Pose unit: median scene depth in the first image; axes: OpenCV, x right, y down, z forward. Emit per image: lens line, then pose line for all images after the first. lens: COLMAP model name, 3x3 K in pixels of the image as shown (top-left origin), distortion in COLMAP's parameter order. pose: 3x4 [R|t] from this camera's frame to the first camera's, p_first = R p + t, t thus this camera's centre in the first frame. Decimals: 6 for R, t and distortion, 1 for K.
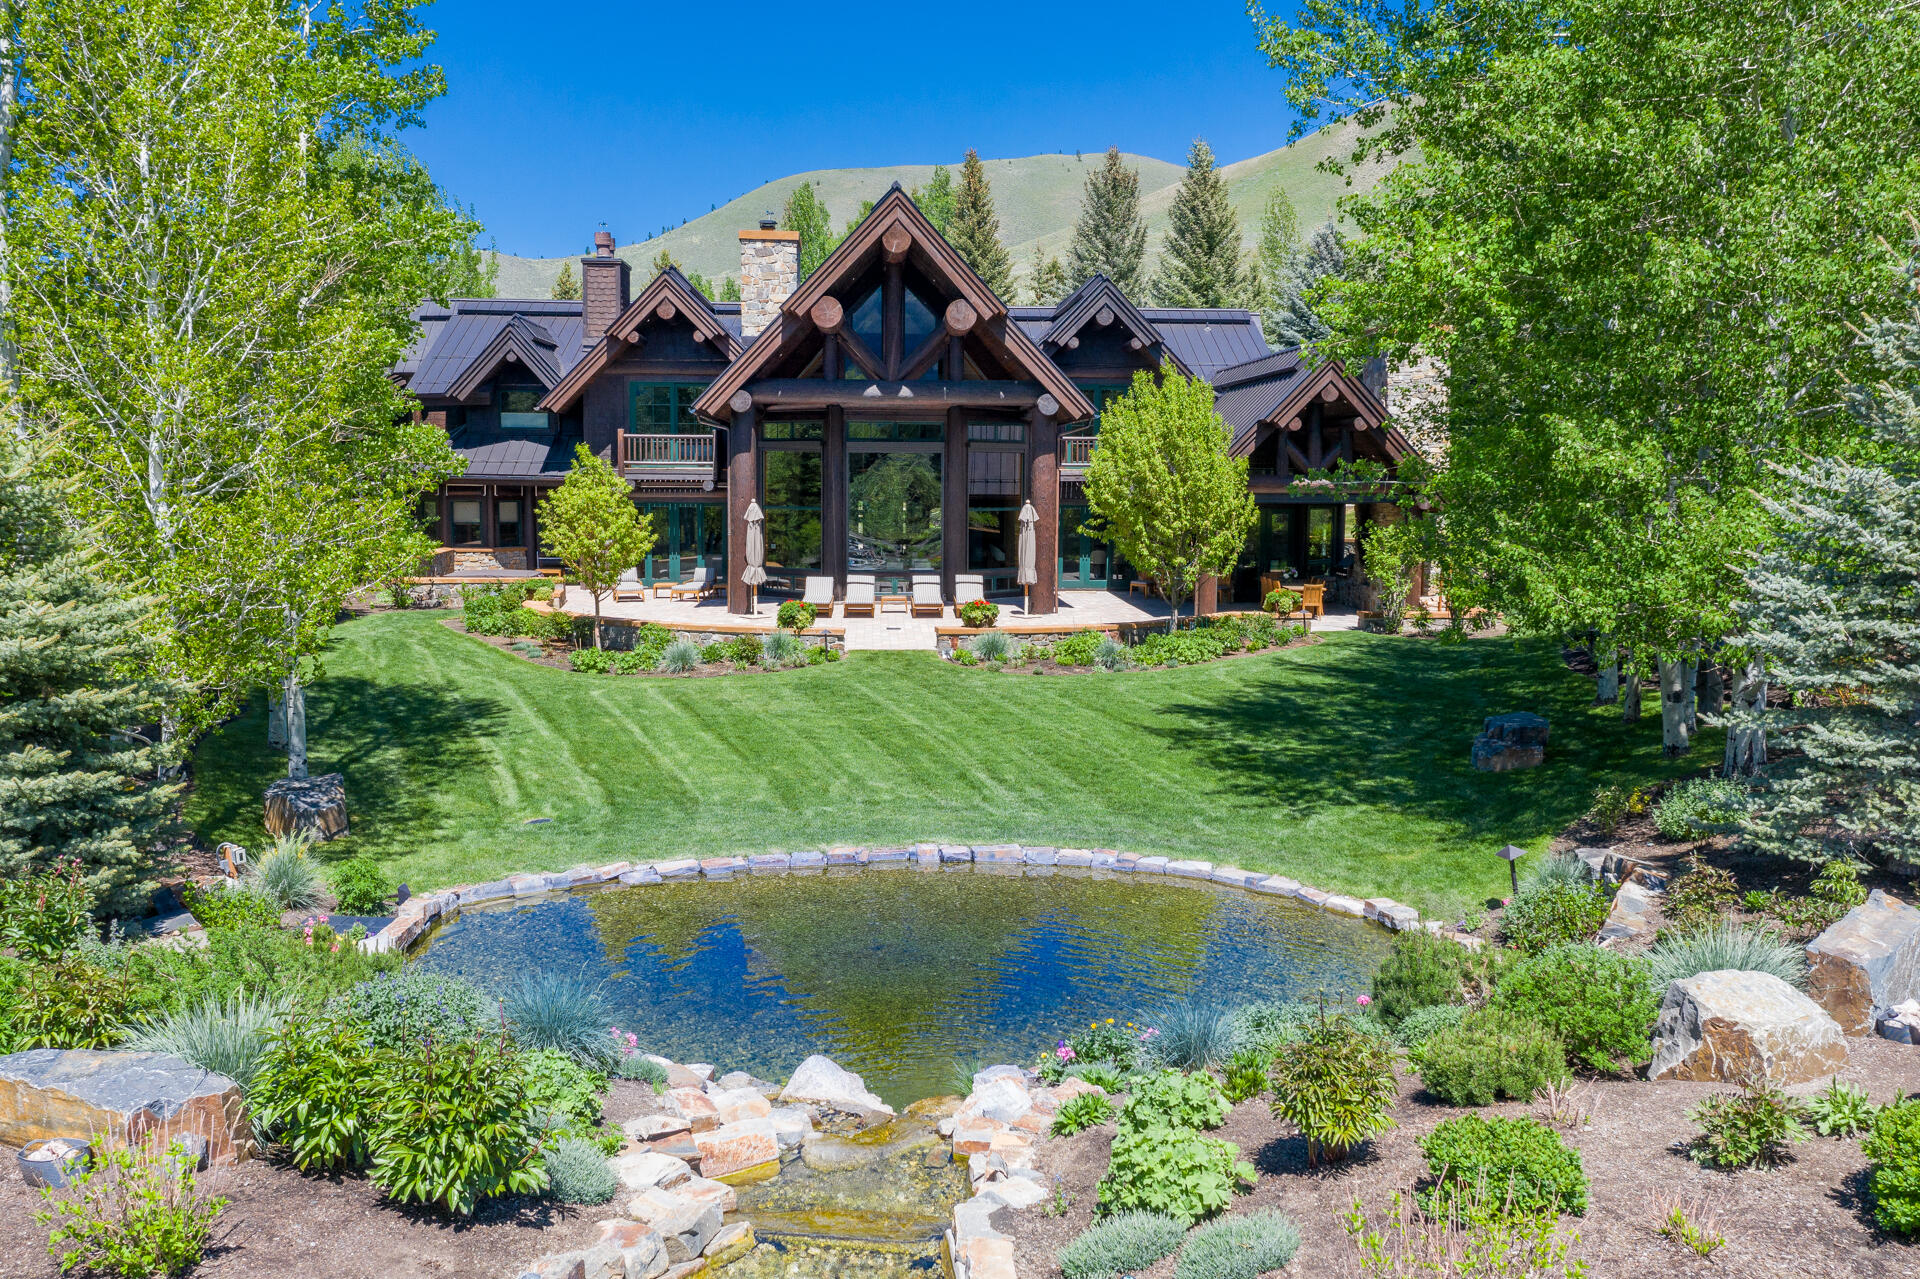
lens RADIAL K [[1533.9, 0, 960.0], [0, 1533.9, 639.5], [0, 0, 1]] dist [-0.034294, 0.000347]
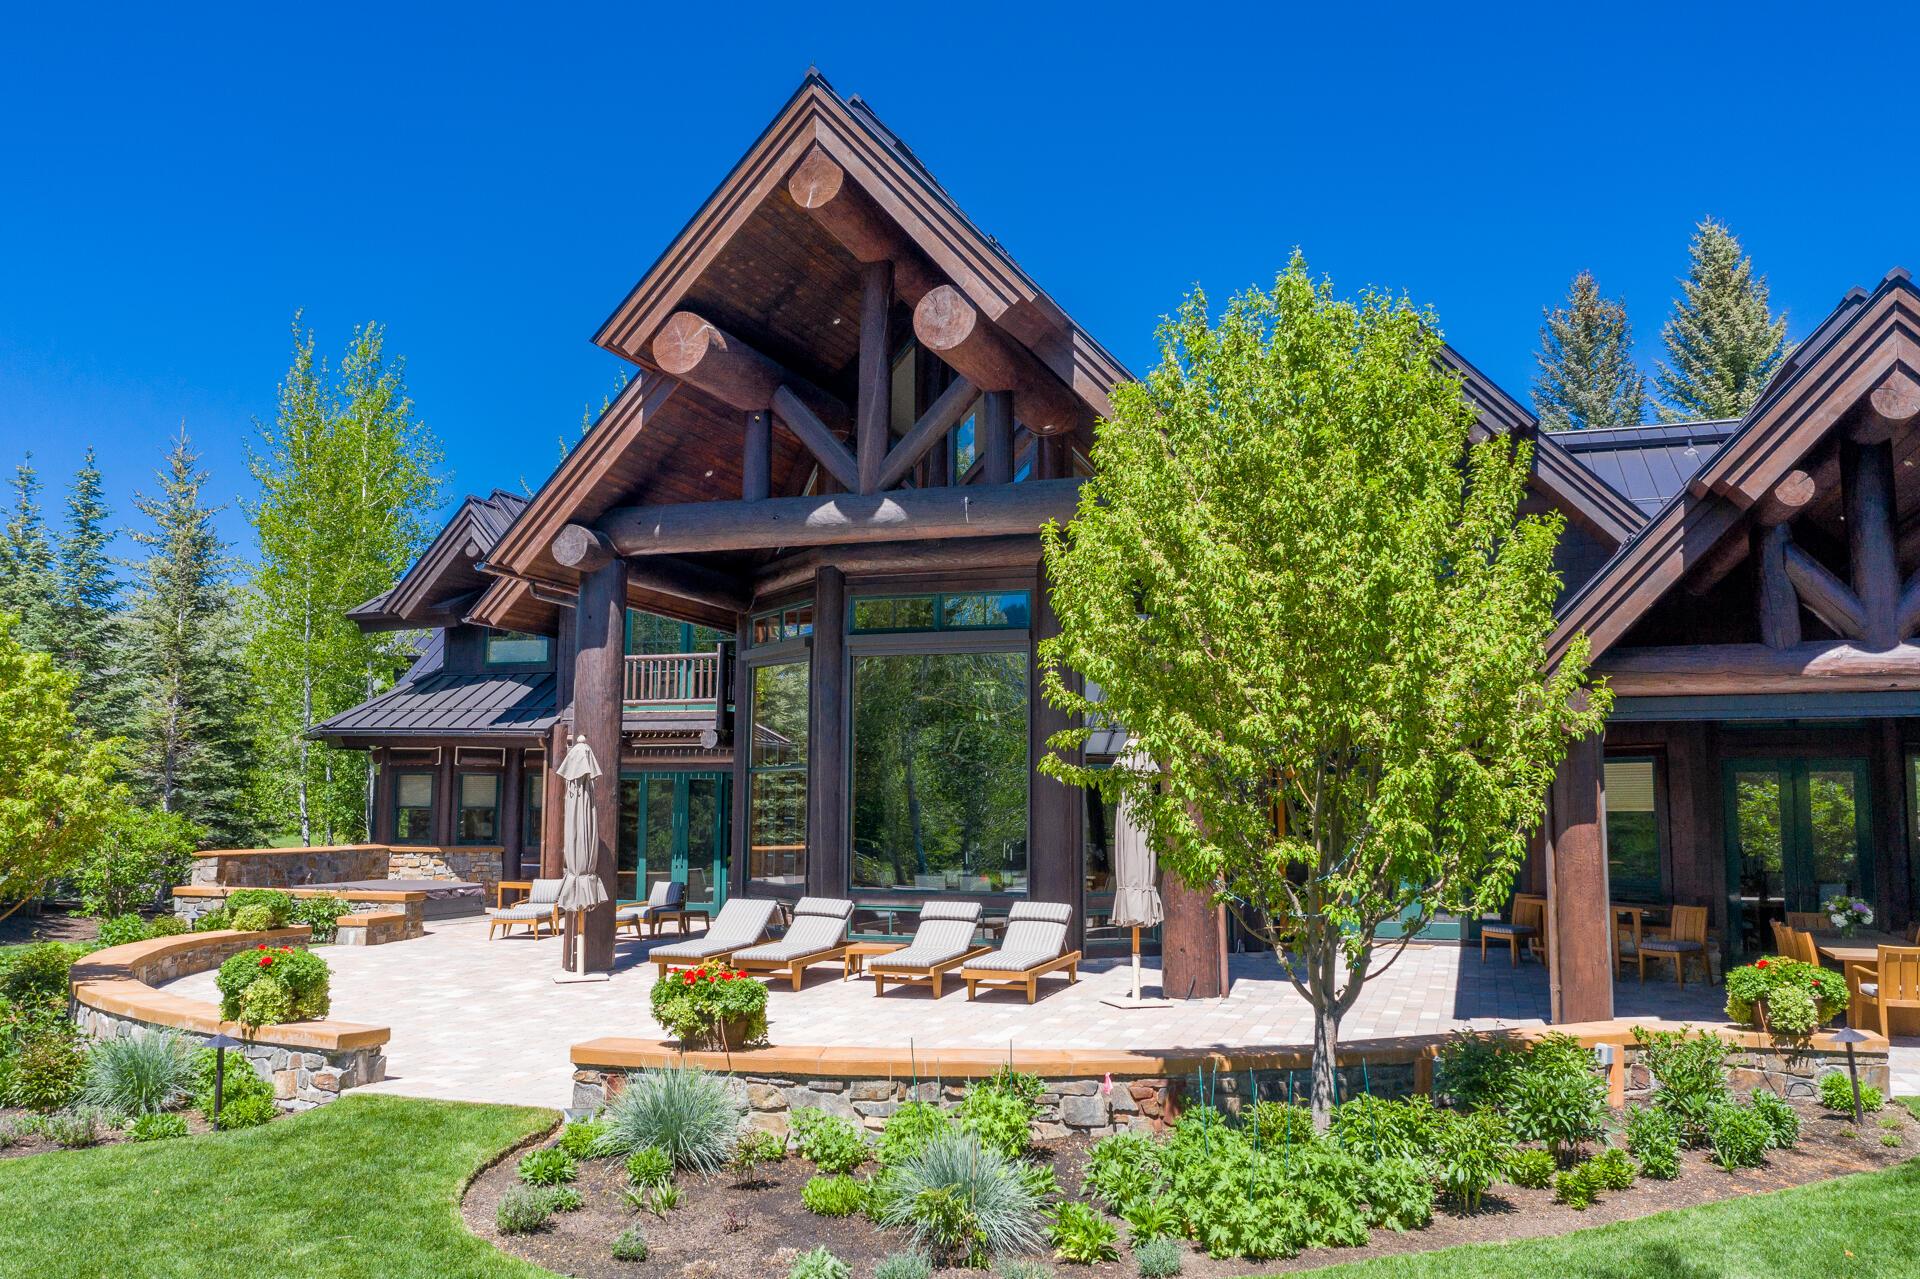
lens RADIAL K [[1518.0, 0, 960.0], [0, 1518.0, 639.5], [0, 0, 1]] dist [-0.019451, -0.000270]
pose [[0.924951, -0.044317, -0.377494, 0.157998], [-0.039285, 0.976713, -0.210922, -0.022522], [0.378051, 0.209922, 0.901671, 0.571729]]
